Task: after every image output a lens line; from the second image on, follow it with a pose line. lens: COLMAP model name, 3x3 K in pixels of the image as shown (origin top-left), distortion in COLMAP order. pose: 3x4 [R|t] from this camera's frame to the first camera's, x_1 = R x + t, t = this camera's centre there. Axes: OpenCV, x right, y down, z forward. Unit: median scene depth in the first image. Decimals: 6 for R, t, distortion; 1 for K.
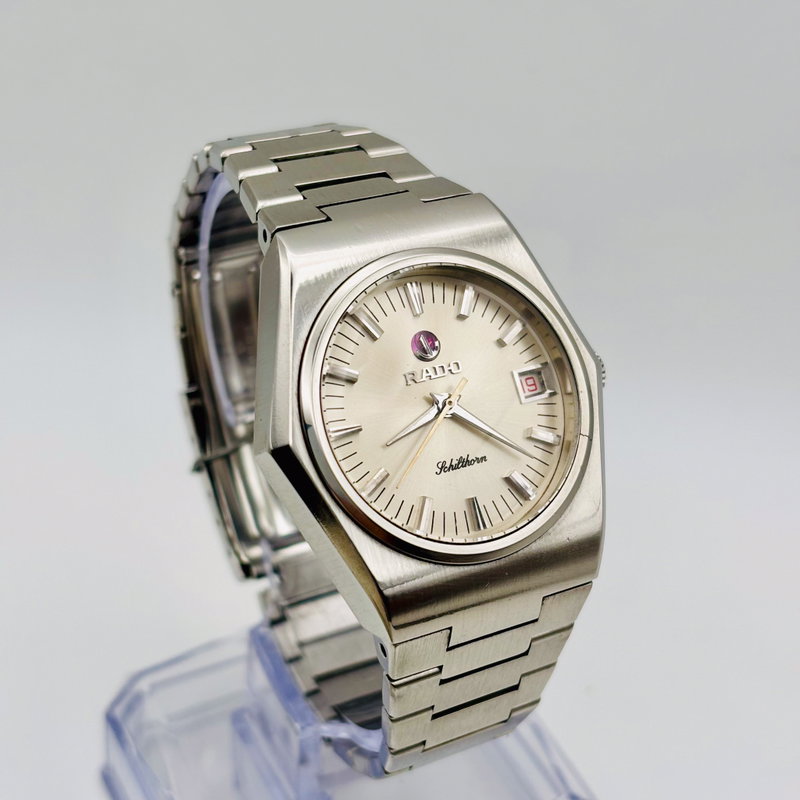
lens RADIAL K [[1710.1, 0, 400.0], [0, 1710.1, 400.0], [0, 0, 1]] dist [0.121061, -0.858141]
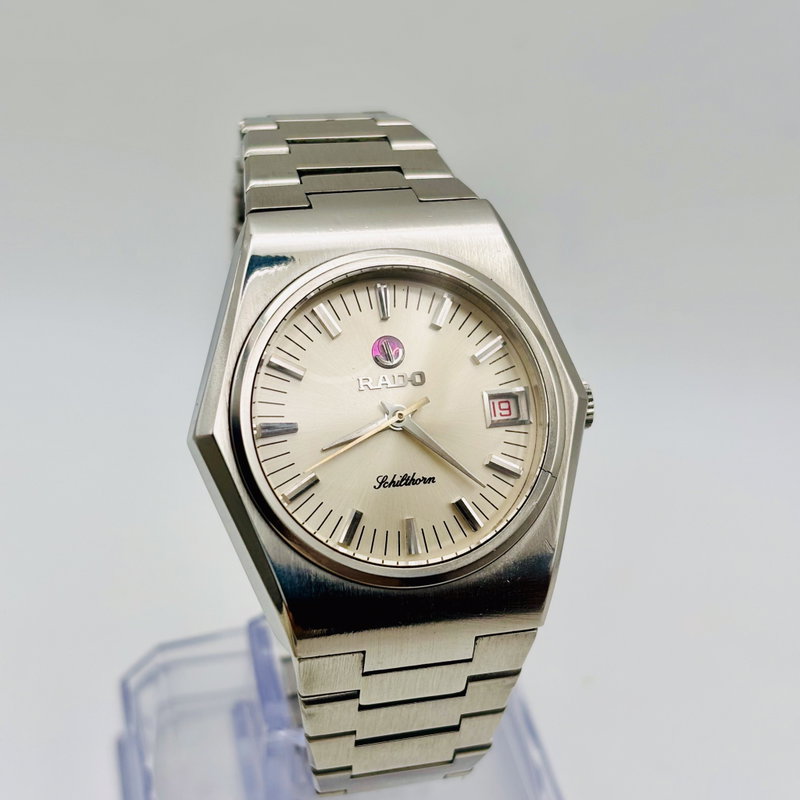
lens RADIAL K [[1710.1, 0, 400.0], [0, 1710.1, 400.0], [0, 0, 1]] dist [0.121061, -0.858141]
pose [[0.965441, 0.138280, -0.220914, 0.227525], [-0.138236, 0.990274, 0.015736, -0.020701], [0.220941, 0.015346, 0.975166, 0.081044]]
